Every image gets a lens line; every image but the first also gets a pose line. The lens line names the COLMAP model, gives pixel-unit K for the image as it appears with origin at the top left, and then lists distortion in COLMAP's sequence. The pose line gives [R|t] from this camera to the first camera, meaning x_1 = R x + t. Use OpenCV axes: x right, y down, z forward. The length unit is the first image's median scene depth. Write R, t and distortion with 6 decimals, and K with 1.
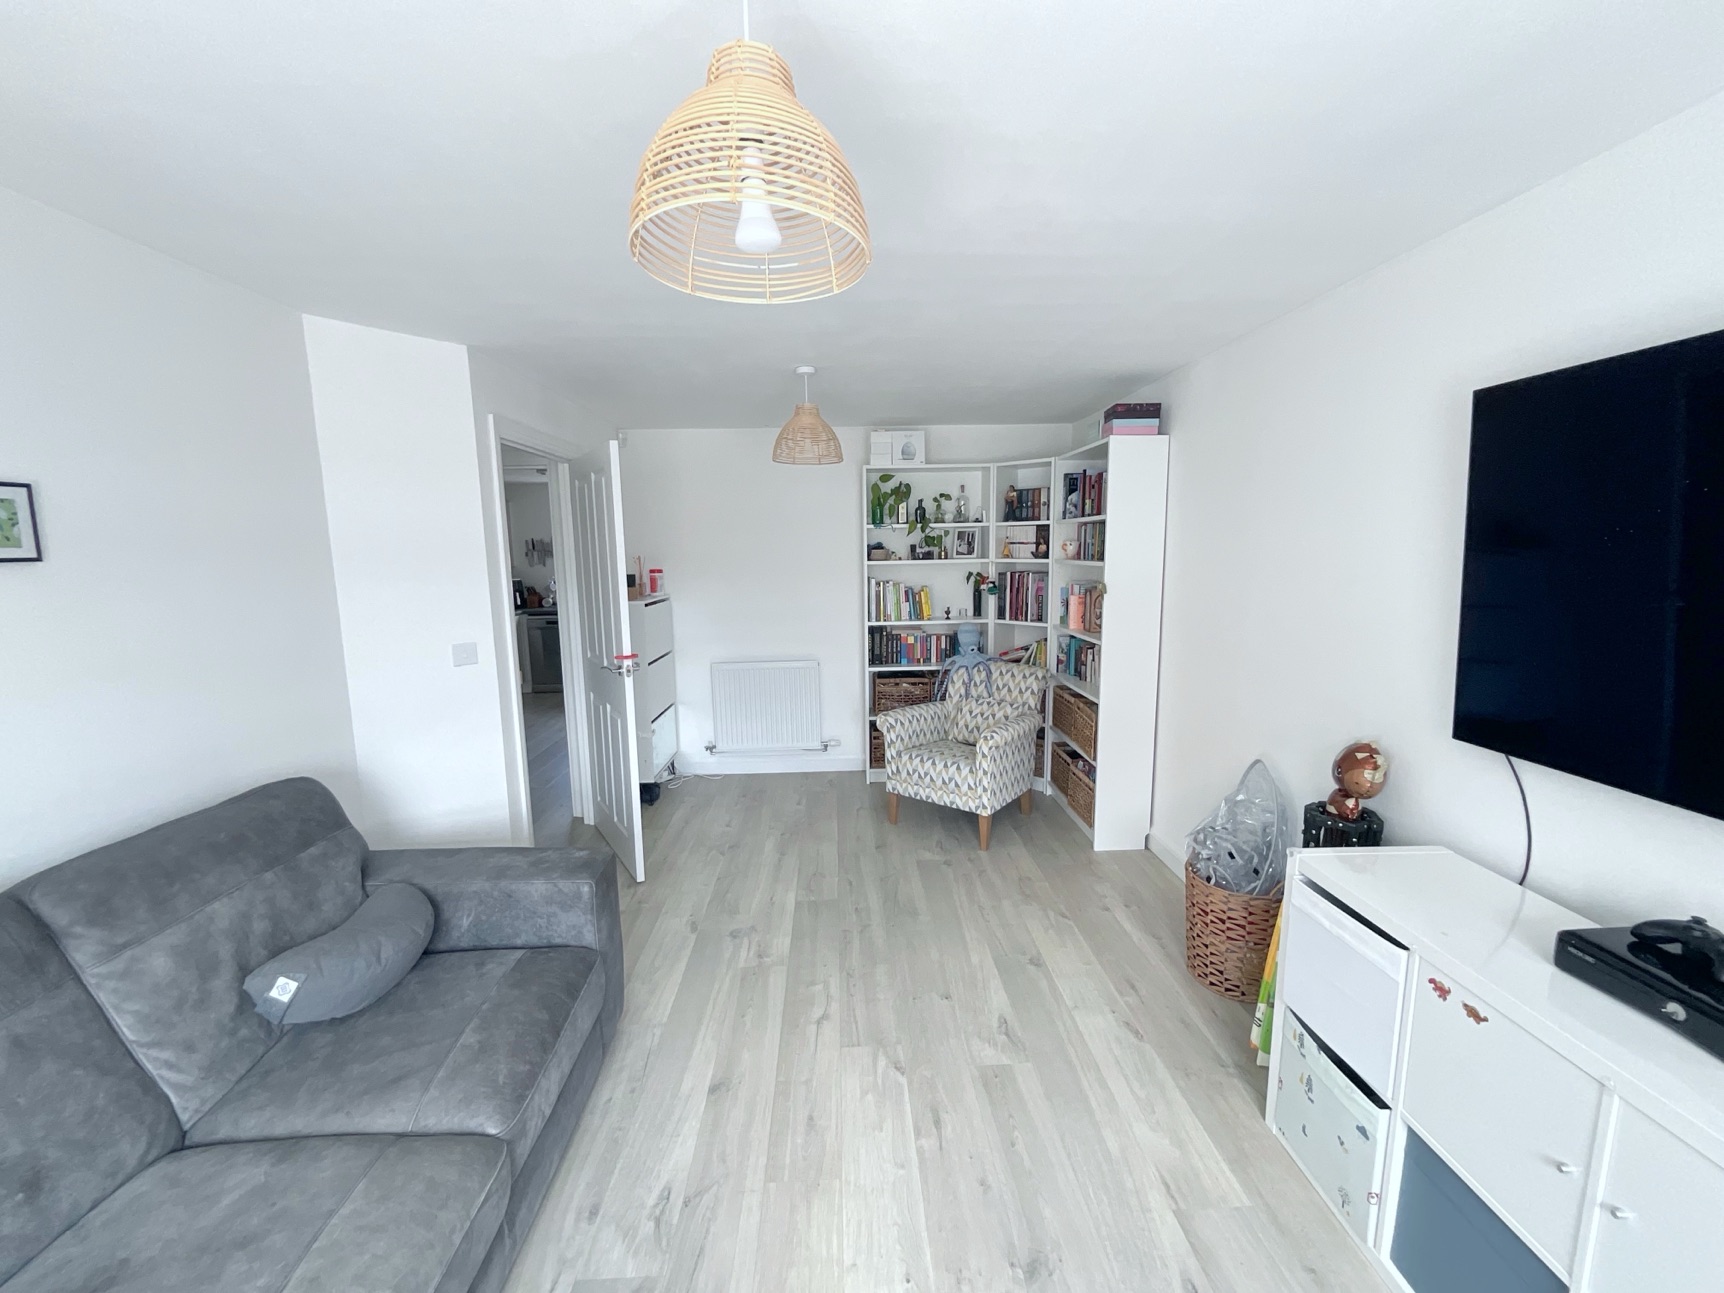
lens RADIAL K [[699.9, 0, 861.8], [0, 699.9, 644.4], [0, 0, 1]] dist [-0.002558, 0.000609]
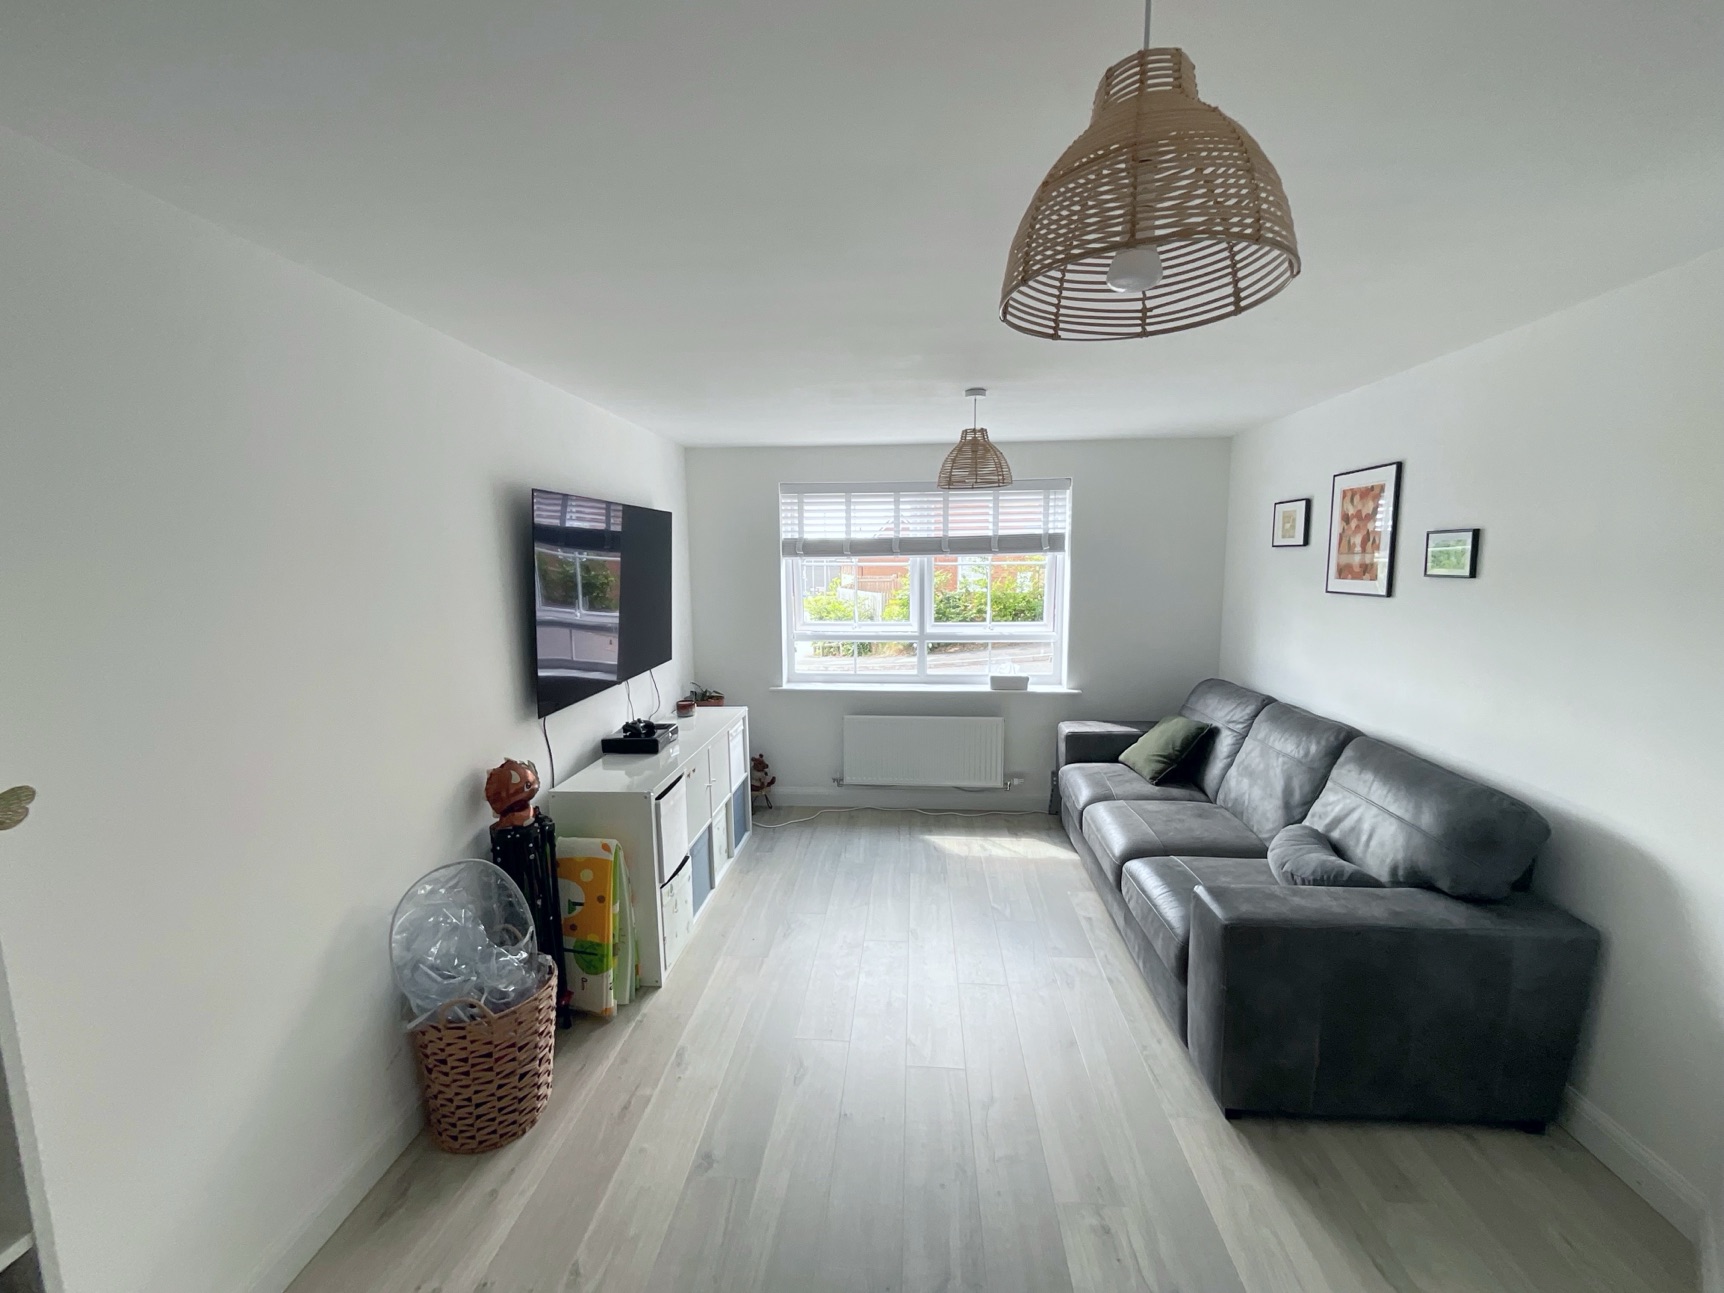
lens RADIAL K [[699.9, 0, 861.8], [0, 699.9, 644.4], [0, 0, 1]] dist [-0.002558, 0.000609]
pose [[-0.993086, 0.008843, 0.117054, -0.003794], [0.039532, 0.964107, 0.262554, -0.254186], [-0.110531, 0.265366, -0.957791, 1.553276]]
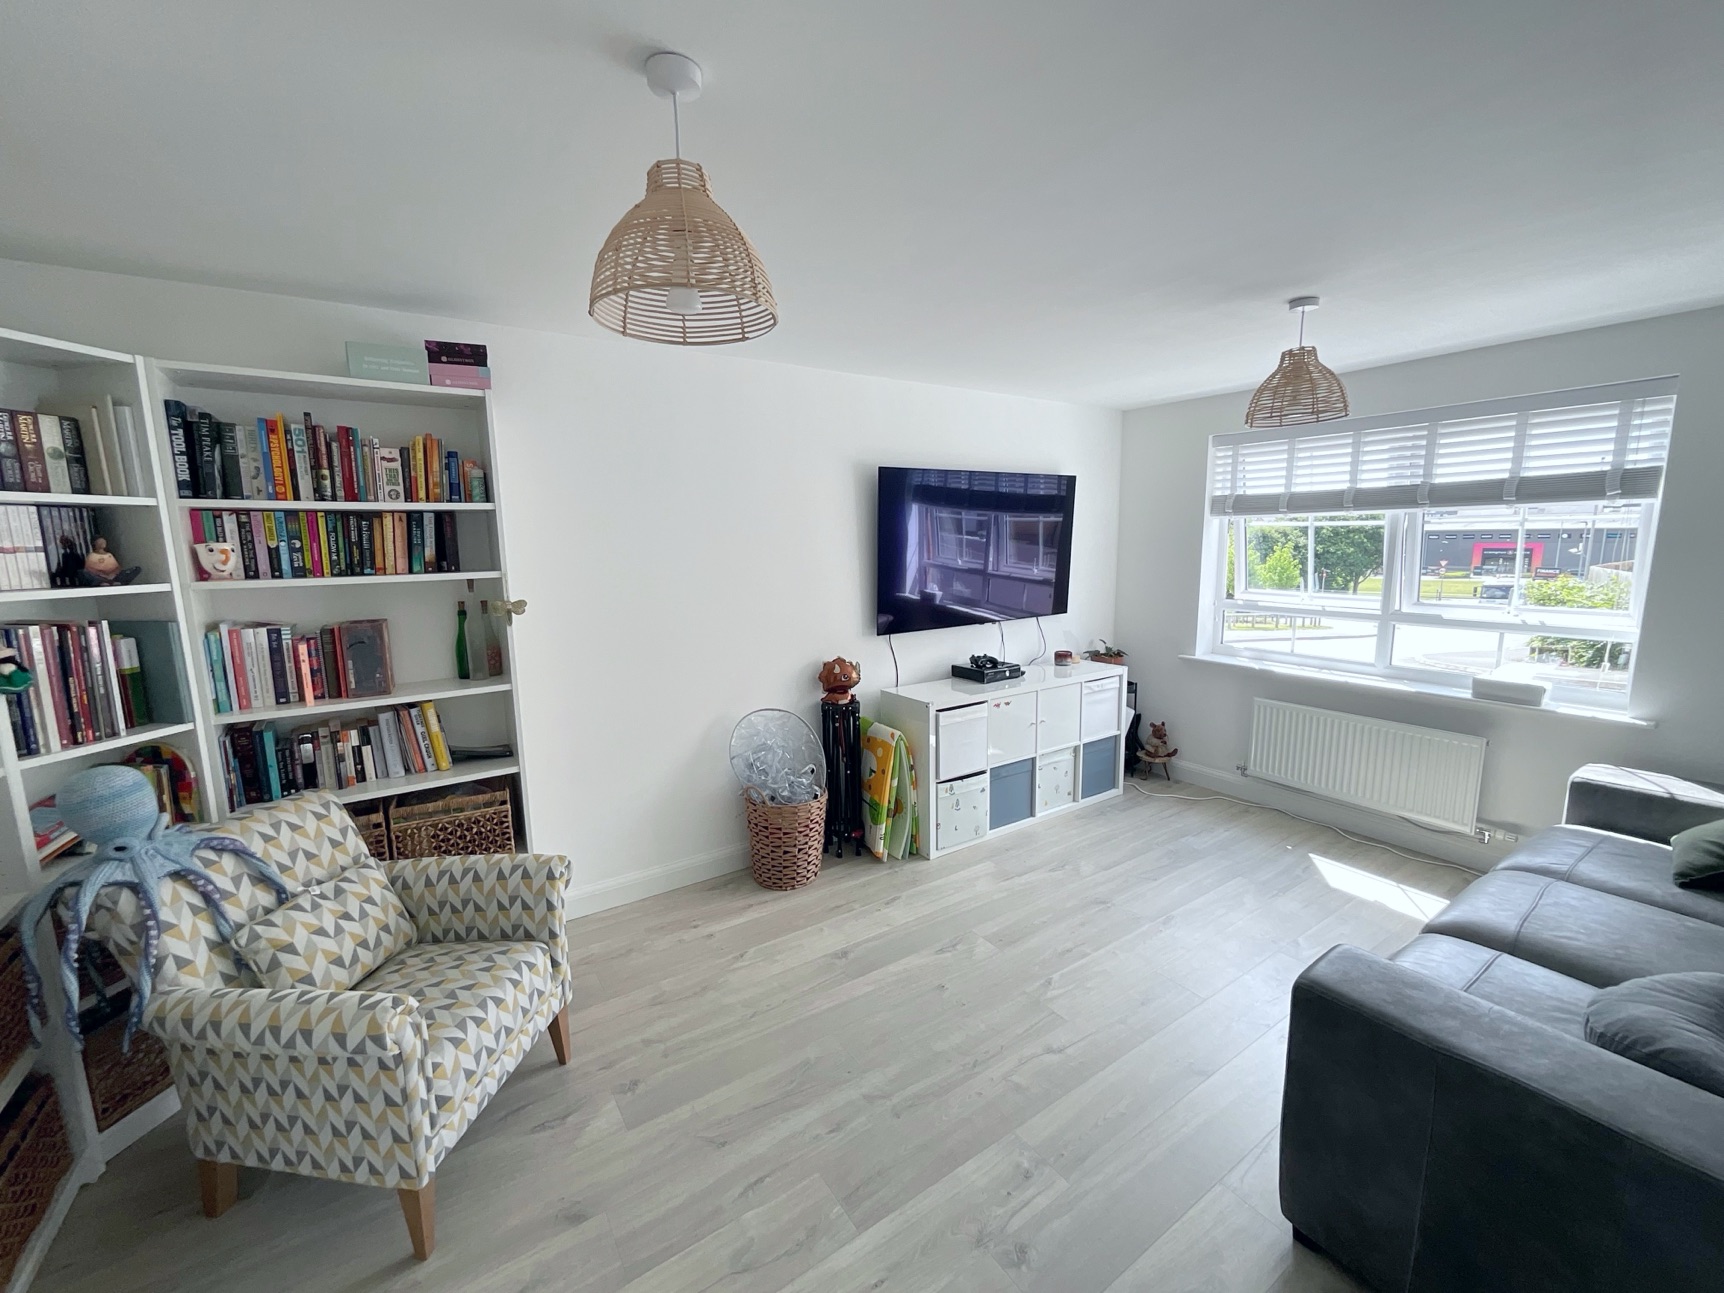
lens RADIAL K [[704.7, 0, 869.9], [0, 704.7, 647.5], [0, 0, 1]] dist [0.000111, 0.000158]
pose [[-0.531551, -0.110422, 0.839798, -0.579522], [0.141858, 0.965857, 0.216786, -0.186137], [-0.835063, 0.234365, -0.497738, 1.381122]]
